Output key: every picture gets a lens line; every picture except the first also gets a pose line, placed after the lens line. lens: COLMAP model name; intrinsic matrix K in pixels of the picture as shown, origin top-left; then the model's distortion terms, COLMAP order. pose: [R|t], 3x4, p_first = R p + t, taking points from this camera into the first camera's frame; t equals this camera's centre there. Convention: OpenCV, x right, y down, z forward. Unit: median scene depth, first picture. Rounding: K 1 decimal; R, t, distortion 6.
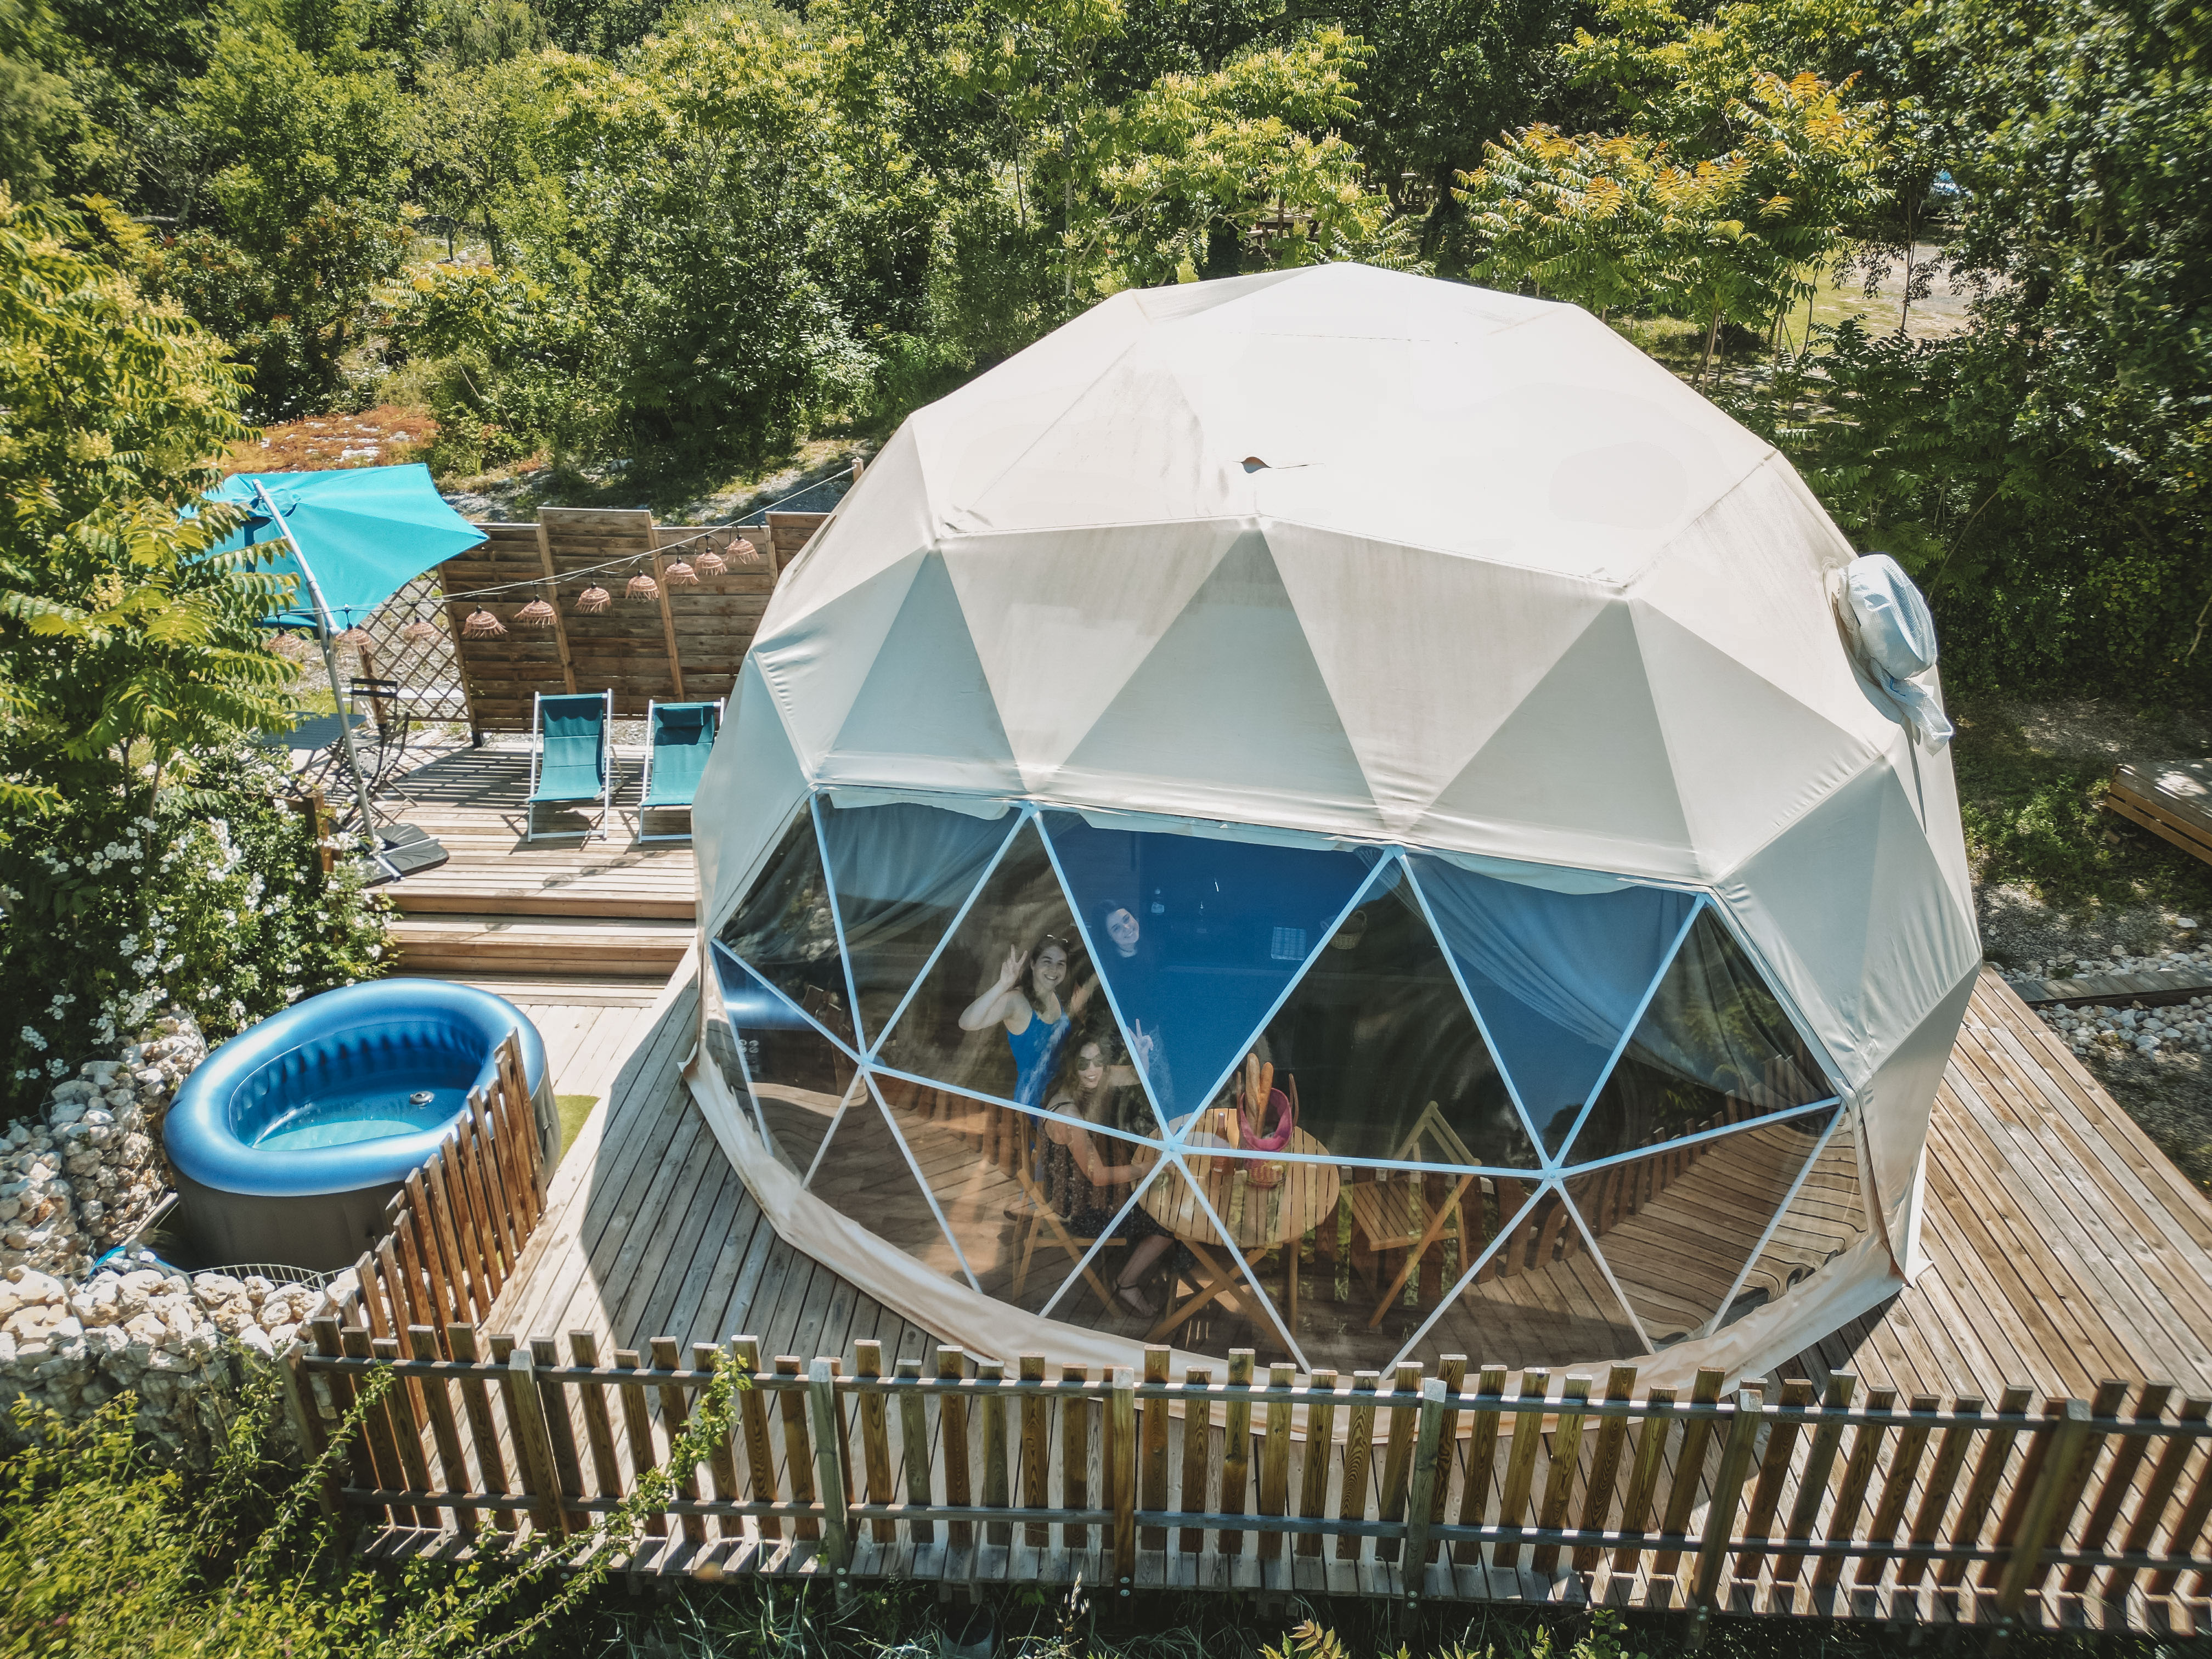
lens RADIAL K [[1526.5, 0, 1106.0], [0, 1526.5, 829.5], [0, 0, 1]] dist [0.083571, -0.089381]
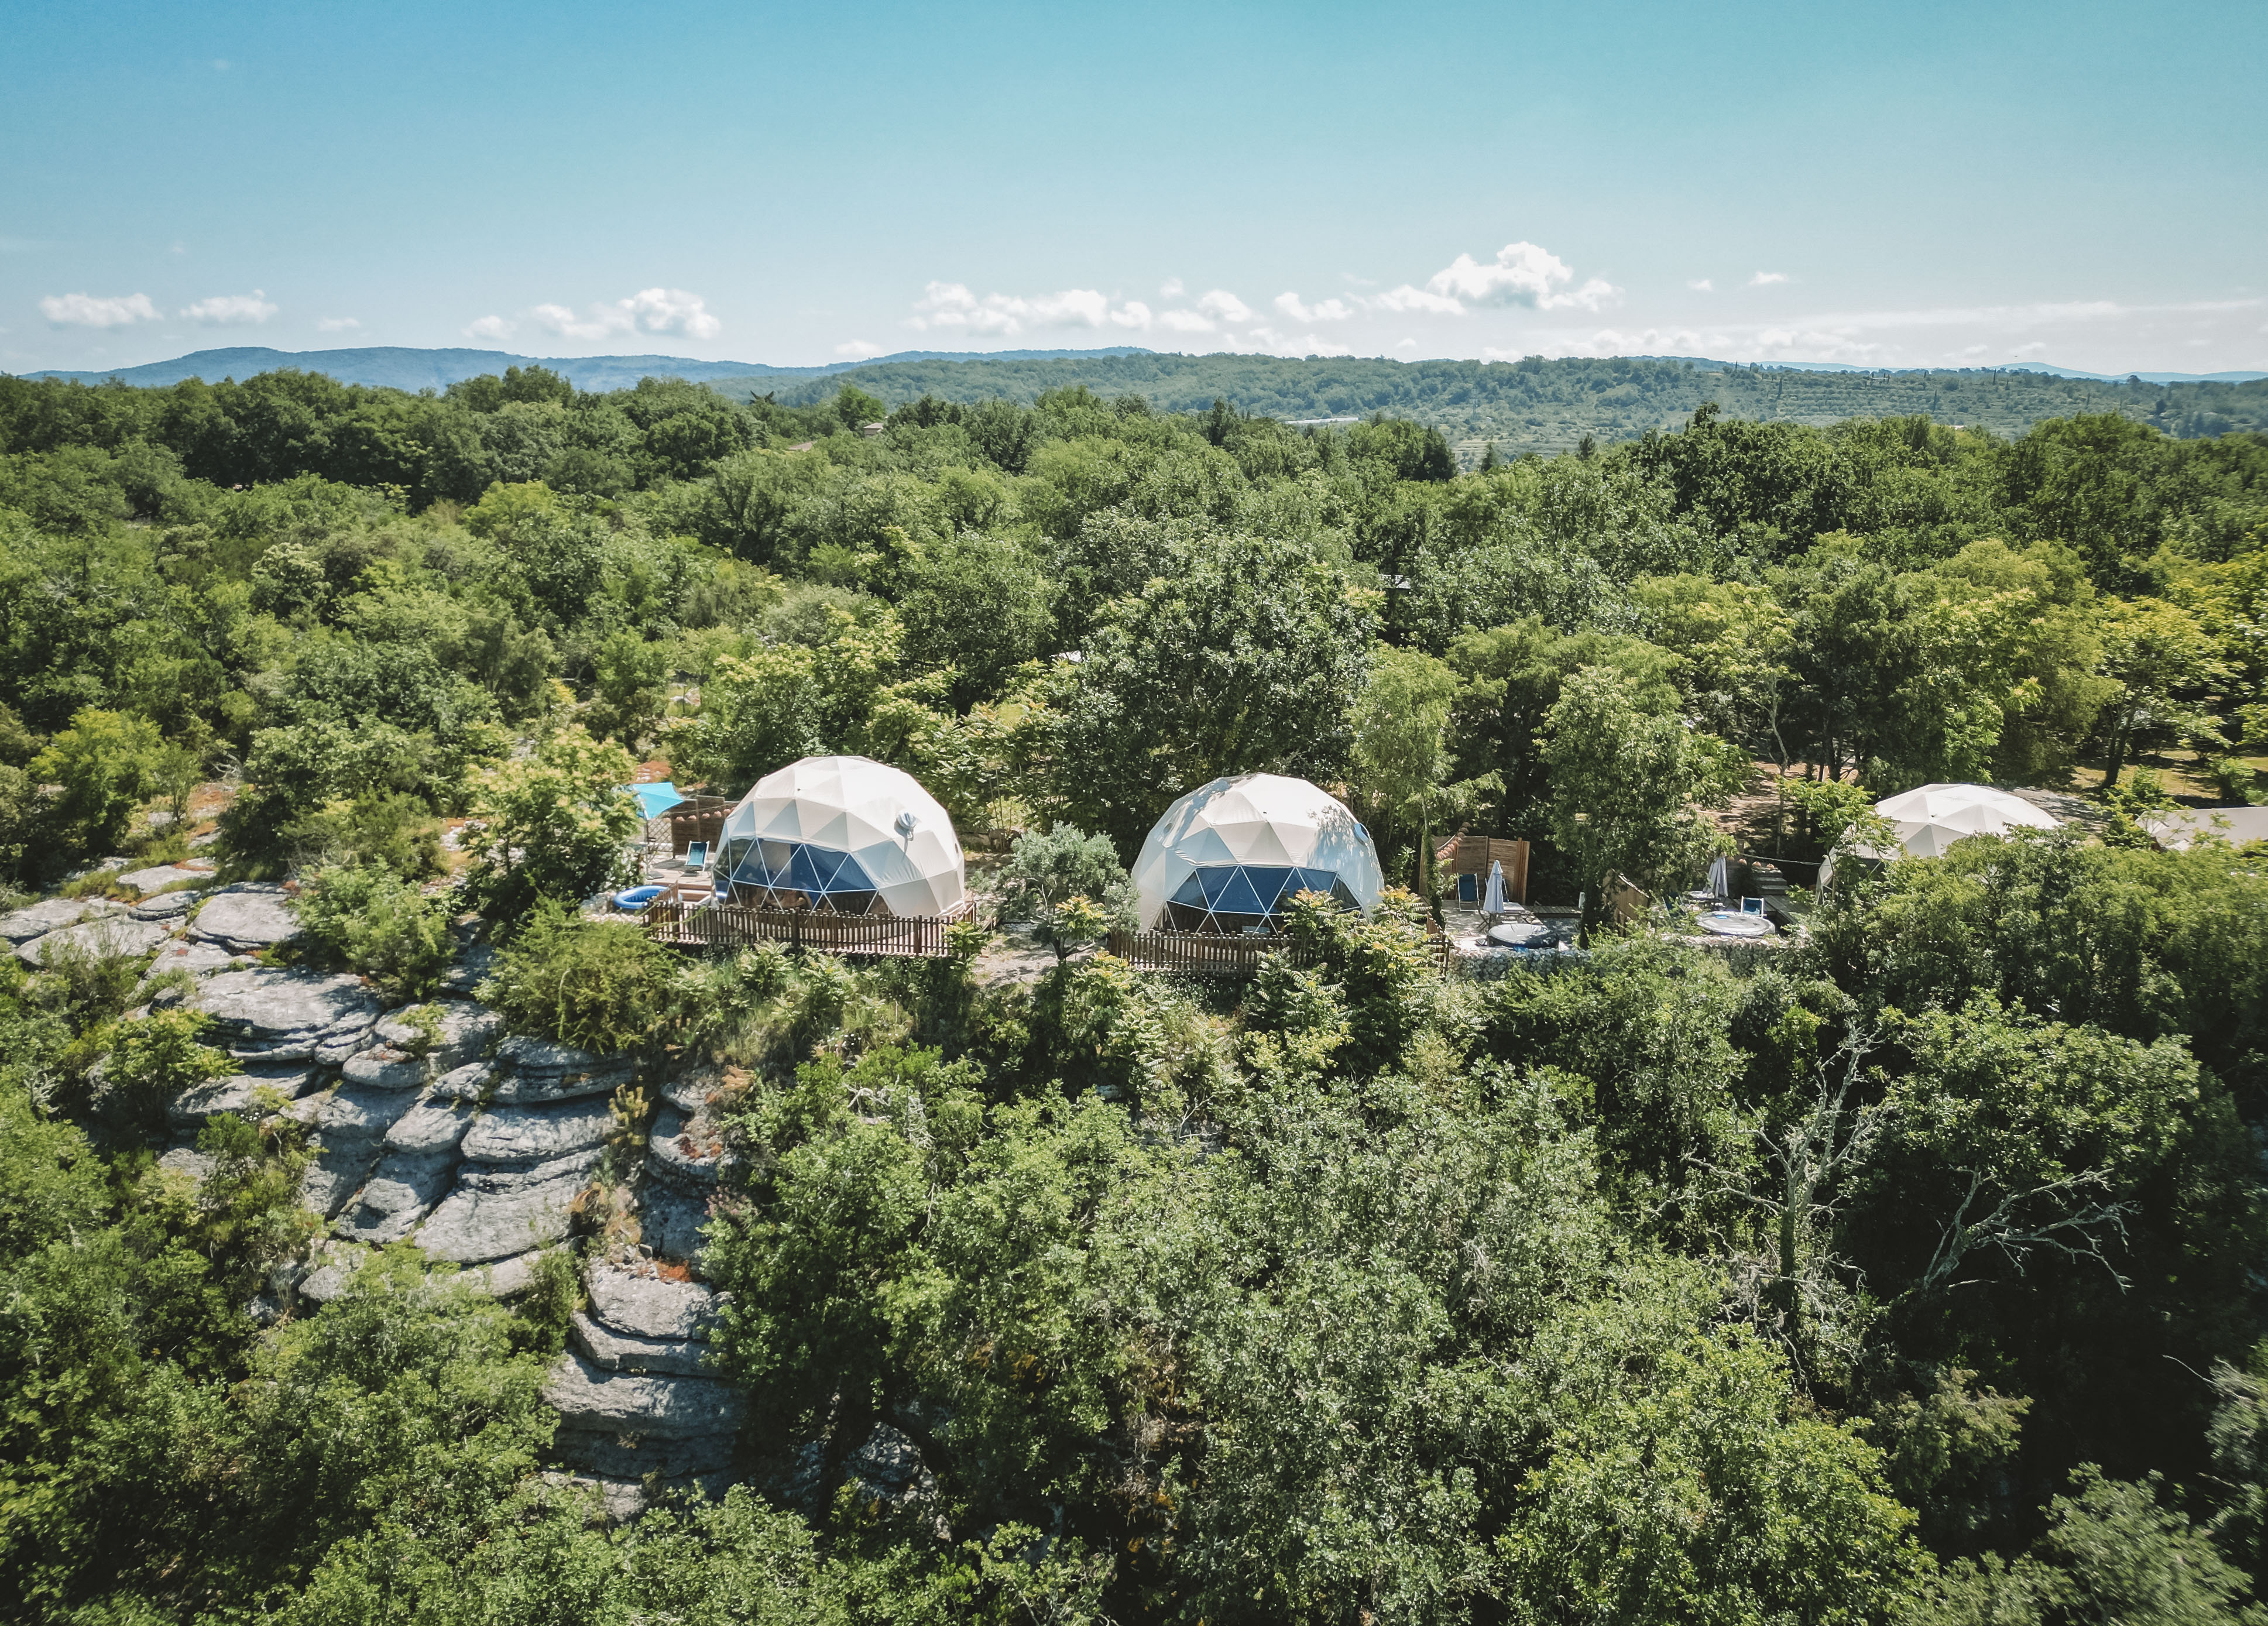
lens RADIAL K [[1632.2, 0, 1134.0], [0, 1632.2, 813.0], [0, 0, 1]] dist [0.008202, 0.004705]
pose [[0.993727, 0.039194, -0.104737, 2.117807], [-0.061538, 0.973669, -0.219502, 1.222817], [0.093376, 0.224570, 0.969974, -5.256245]]
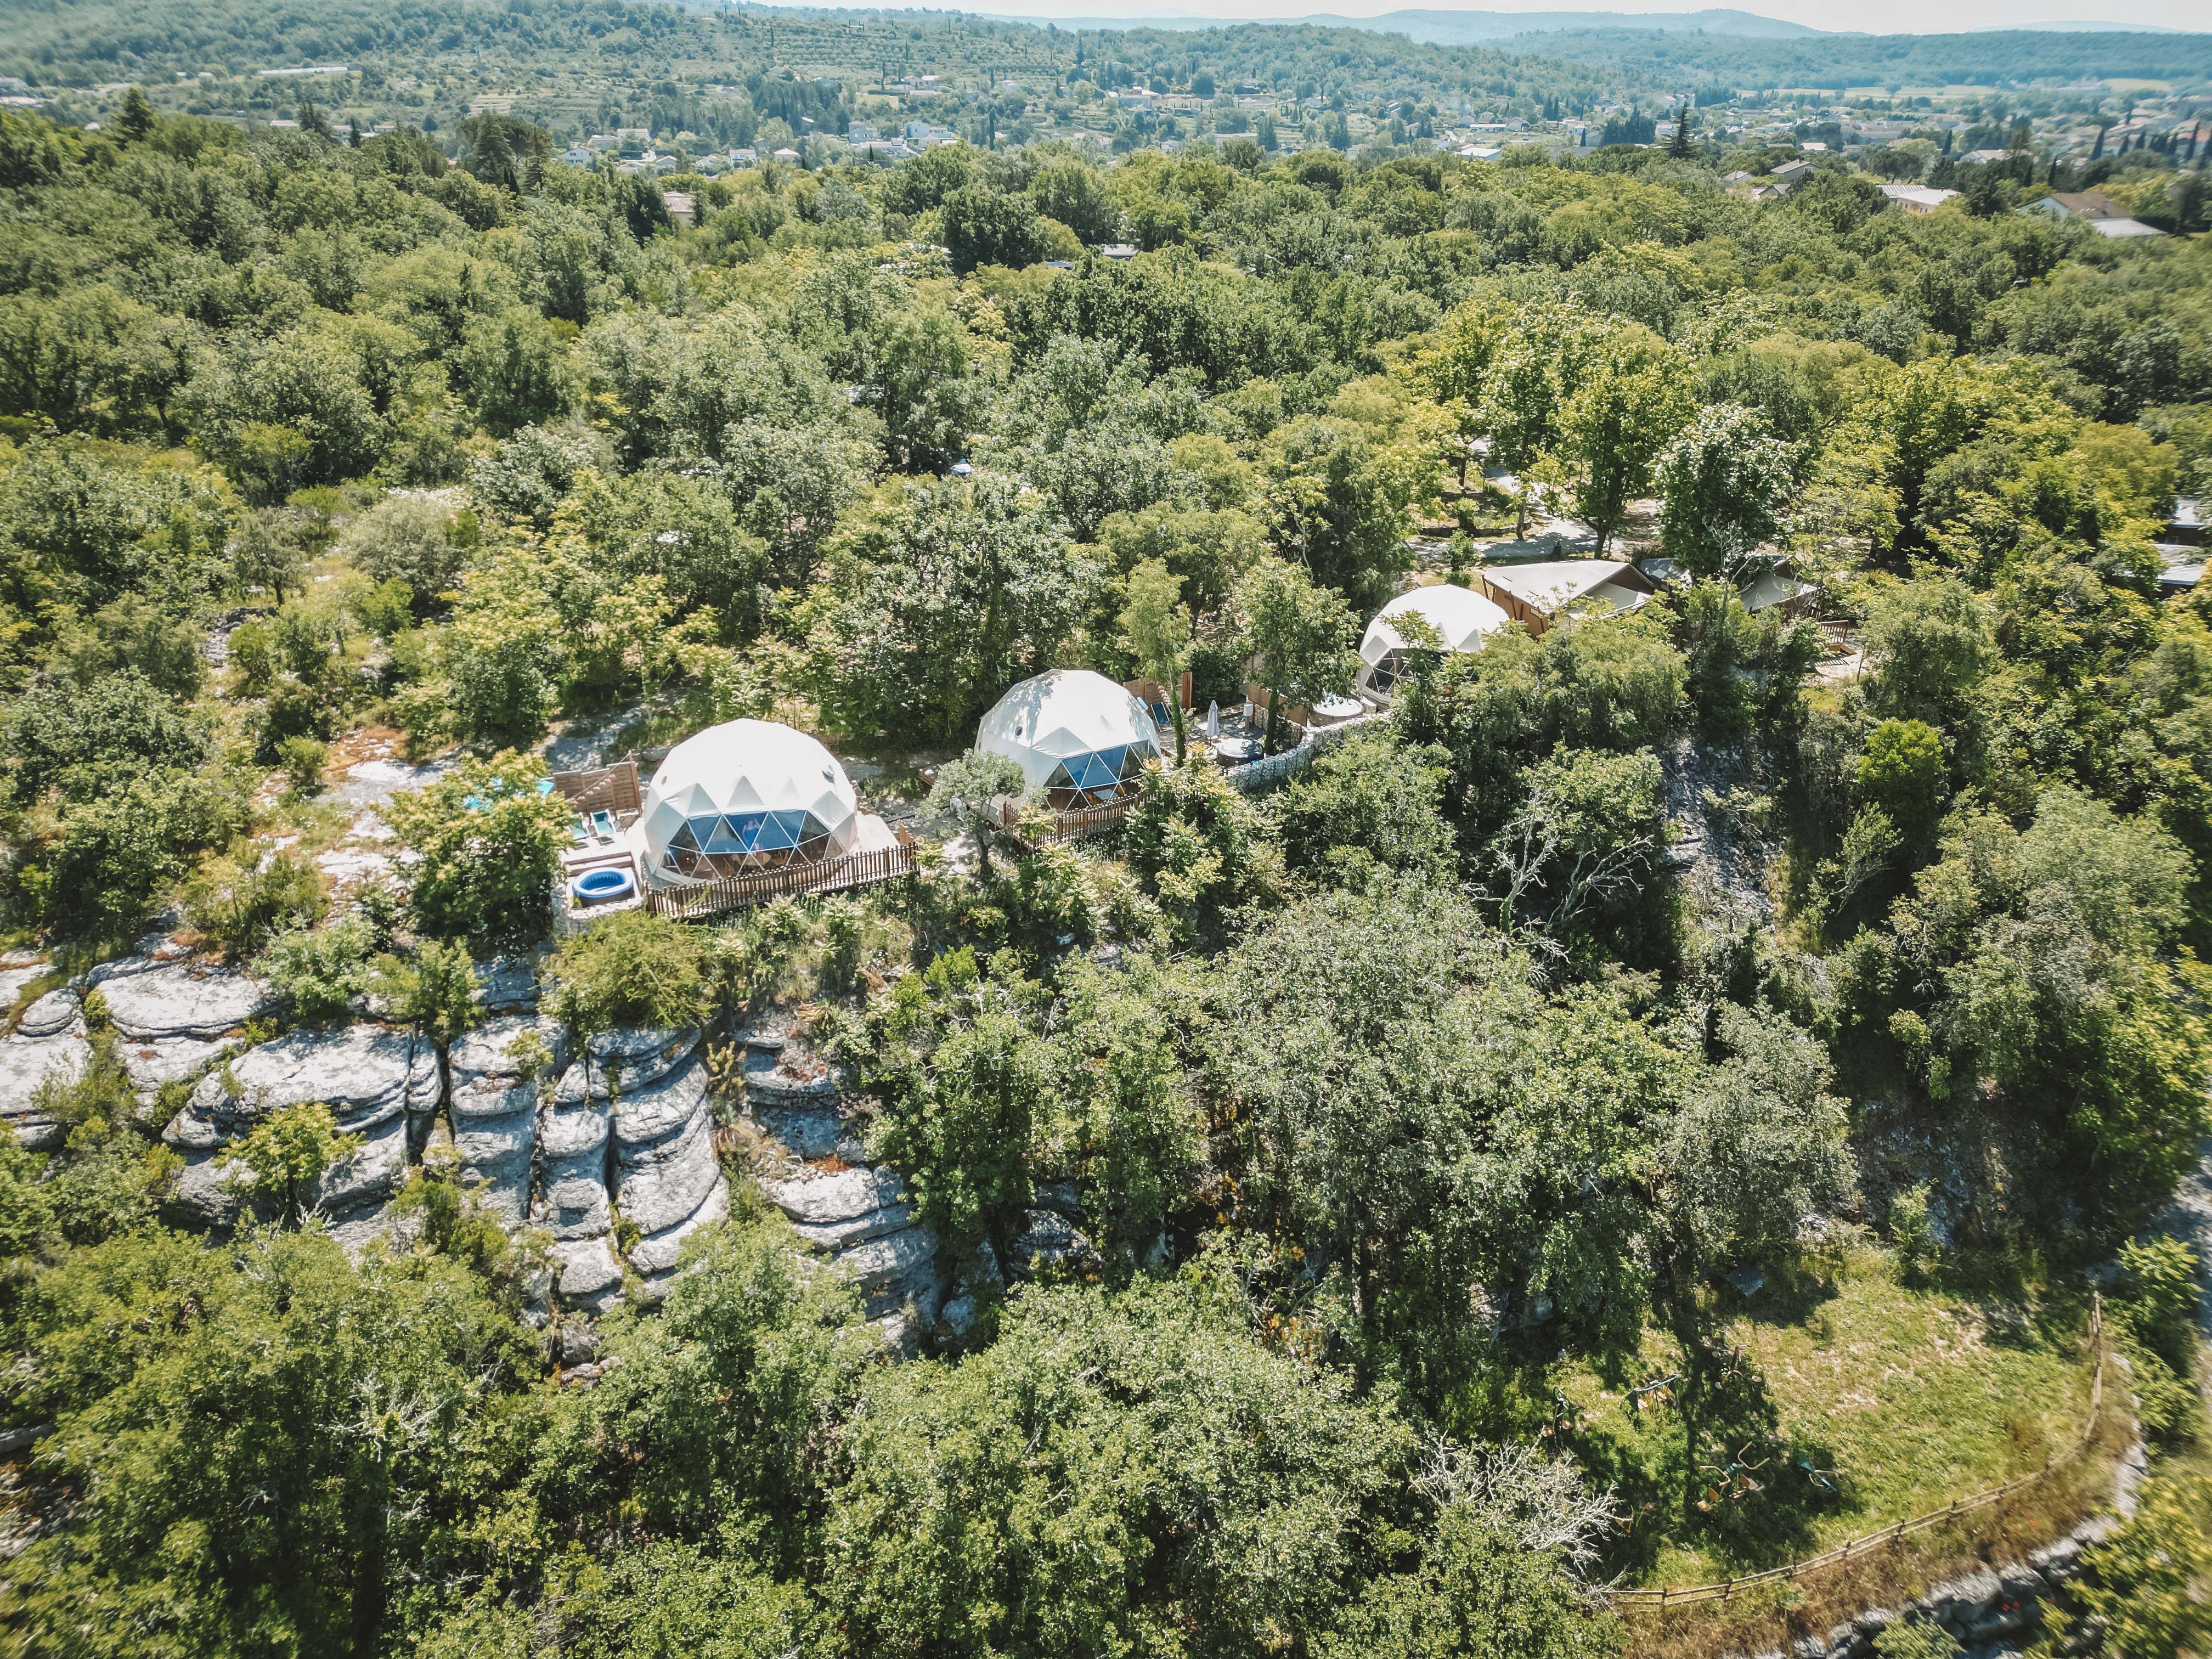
lens RADIAL K [[1526.5, 0, 1106.0], [0, 1526.5, 829.5], [0, 0, 1]] dist [0.083571, -0.089381]
pose [[0.899107, -0.186110, 0.396194, -1.345827], [0.186647, 0.981708, 0.037584, 0.107643], [-0.395942, 0.040156, 0.917397, -6.429549]]
